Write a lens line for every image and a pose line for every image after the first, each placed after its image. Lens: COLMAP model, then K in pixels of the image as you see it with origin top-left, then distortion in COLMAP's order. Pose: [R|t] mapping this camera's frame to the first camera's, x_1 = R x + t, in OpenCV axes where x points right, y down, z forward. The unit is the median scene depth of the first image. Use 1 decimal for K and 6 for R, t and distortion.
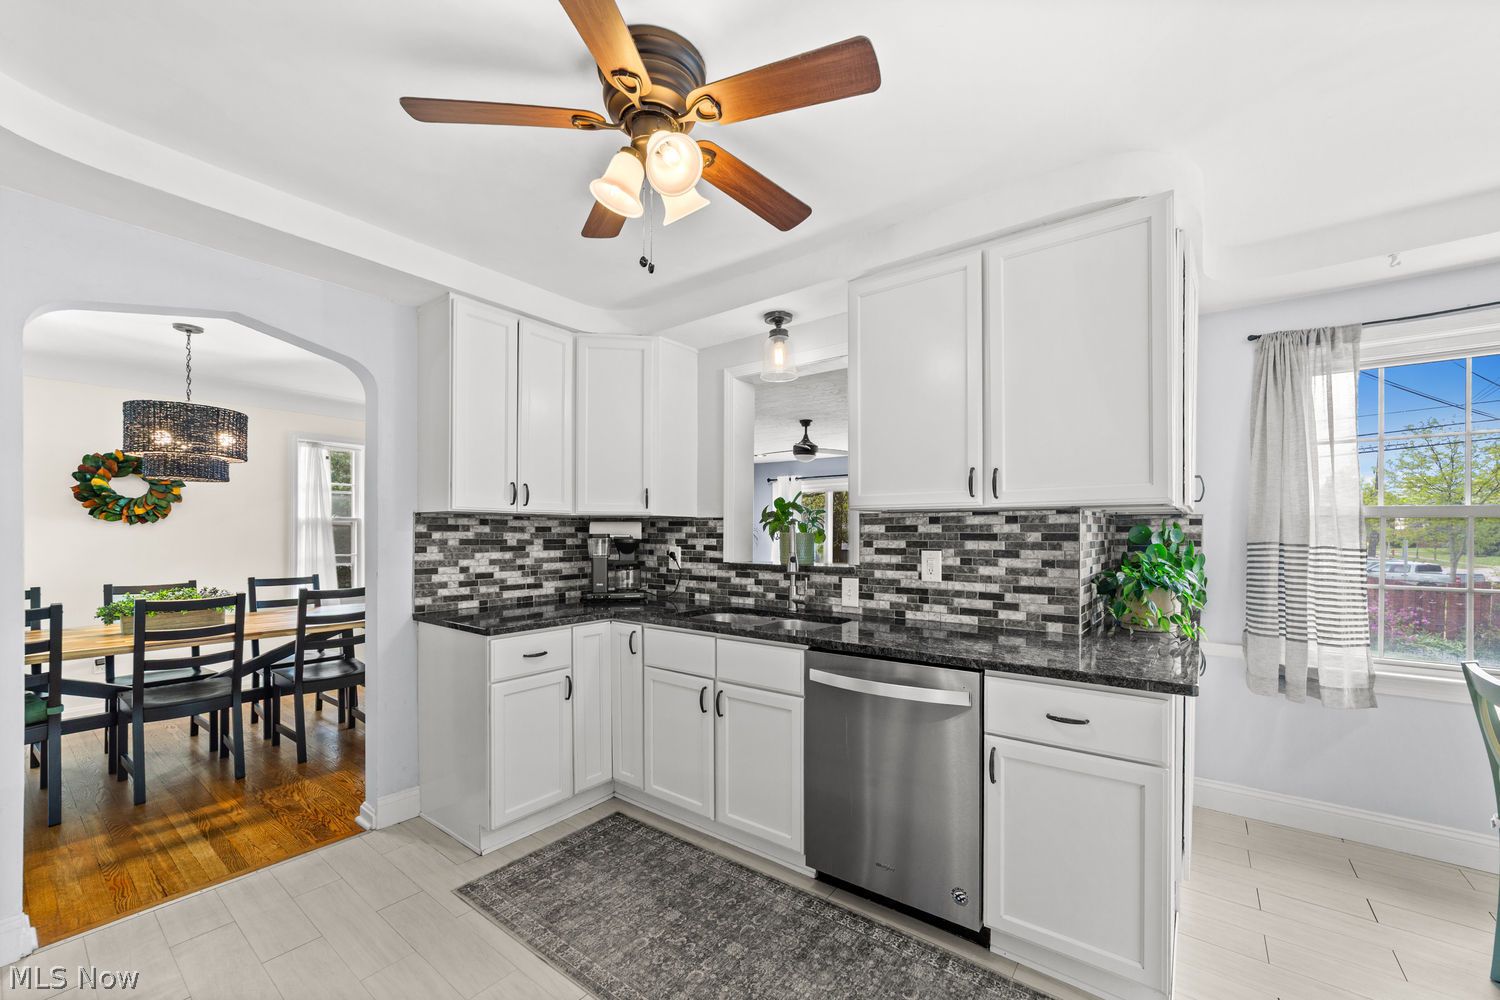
lens RADIAL K [[596.8, 0, 765.2], [0, 596.8, 531.4], [0, 0, 1]] dist [-0.001328, 0.000056]
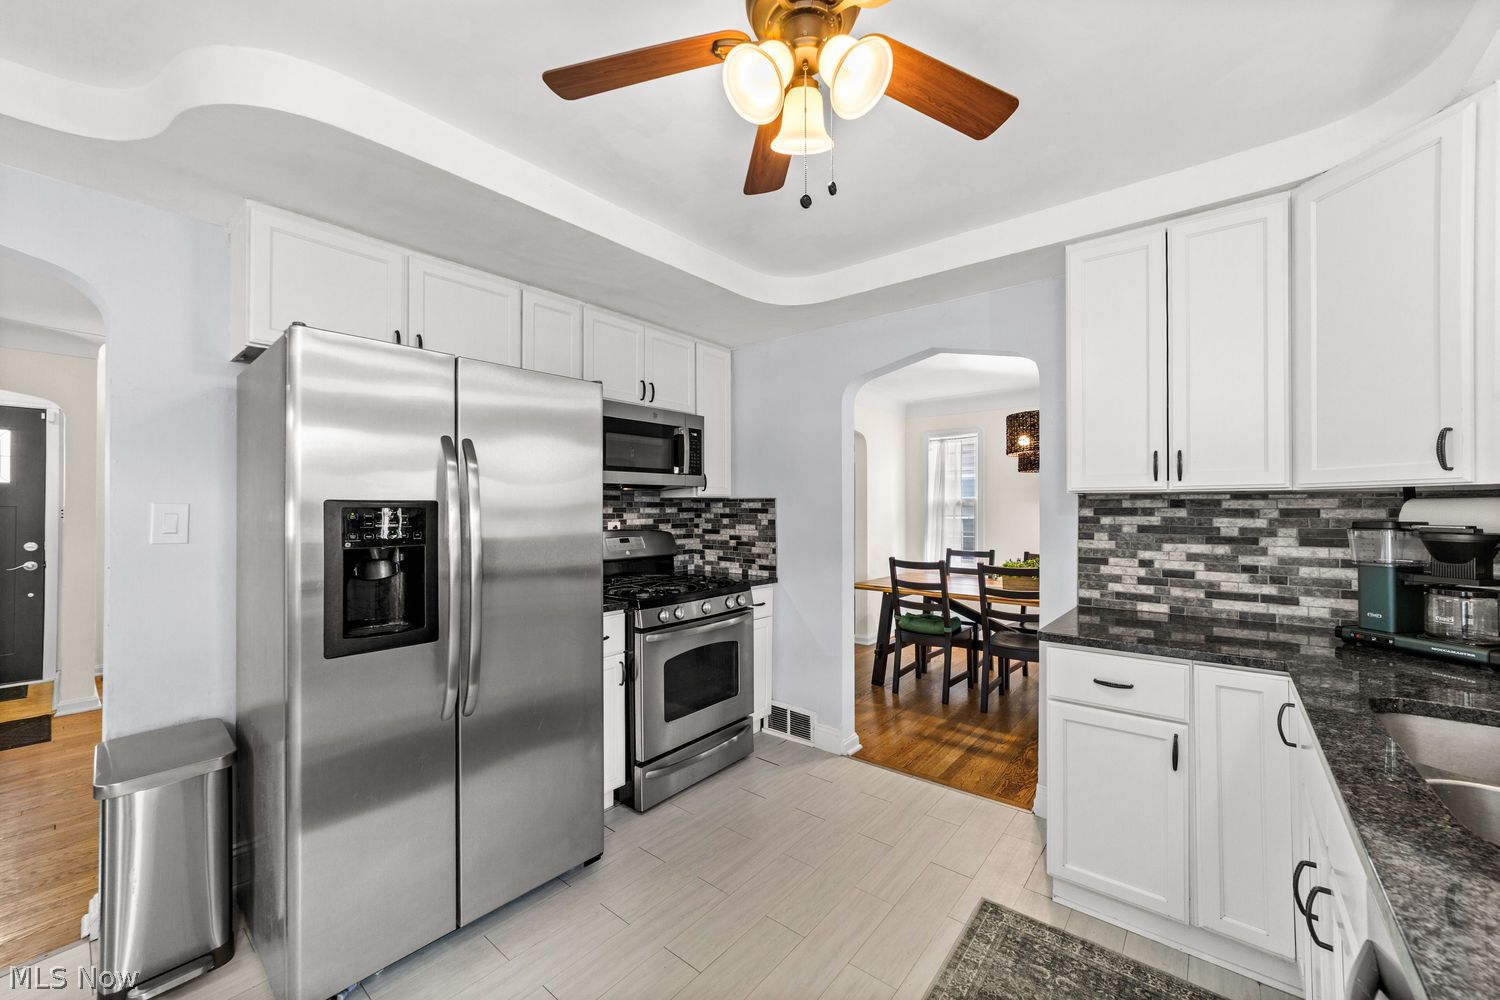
lens RADIAL K [[586.7, 0, 745.6], [0, 586.7, 502.2], [0, 0, 1]] dist [-0.003142, -0.000102]
pose [[-0.065511, -0.015977, -0.997724, 0.318915], [0.001405, 0.999869, -0.016104, -0.006327], [0.997851, -0.002456, -0.065480, 0.507430]]
